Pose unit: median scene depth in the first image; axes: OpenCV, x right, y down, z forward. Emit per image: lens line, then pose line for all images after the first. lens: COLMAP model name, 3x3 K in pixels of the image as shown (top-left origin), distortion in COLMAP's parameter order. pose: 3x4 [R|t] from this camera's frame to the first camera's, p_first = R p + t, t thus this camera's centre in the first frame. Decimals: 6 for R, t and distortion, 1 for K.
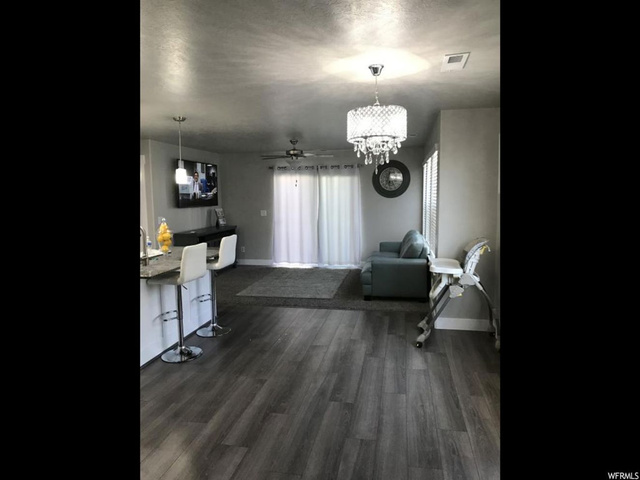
lens RADIAL K [[391.7, 0, 320.0], [0, 391.7, 240.0], [0, 0, 1]] dist [-0.000360, 0.000169]
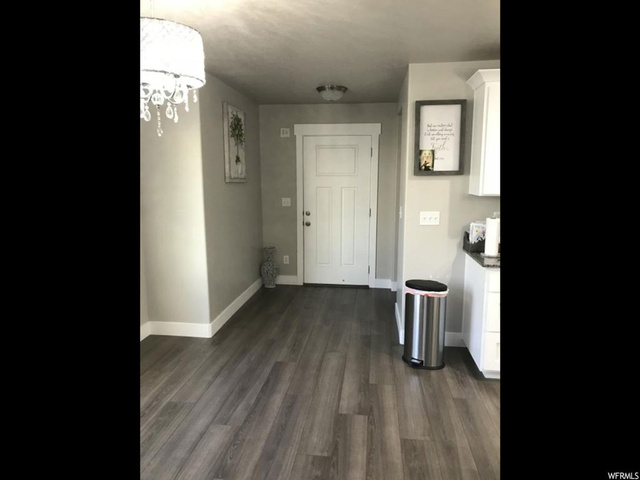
lens RADIAL K [[391.7, 0, 320.0], [0, 391.7, 240.0], [0, 0, 1]] dist [-0.000360, 0.000169]
pose [[-0.997527, 0.026555, -0.065074, -0.075866], [0.007601, 0.961207, 0.275722, -0.195732], [0.069871, 0.274545, -0.959032, 1.821656]]
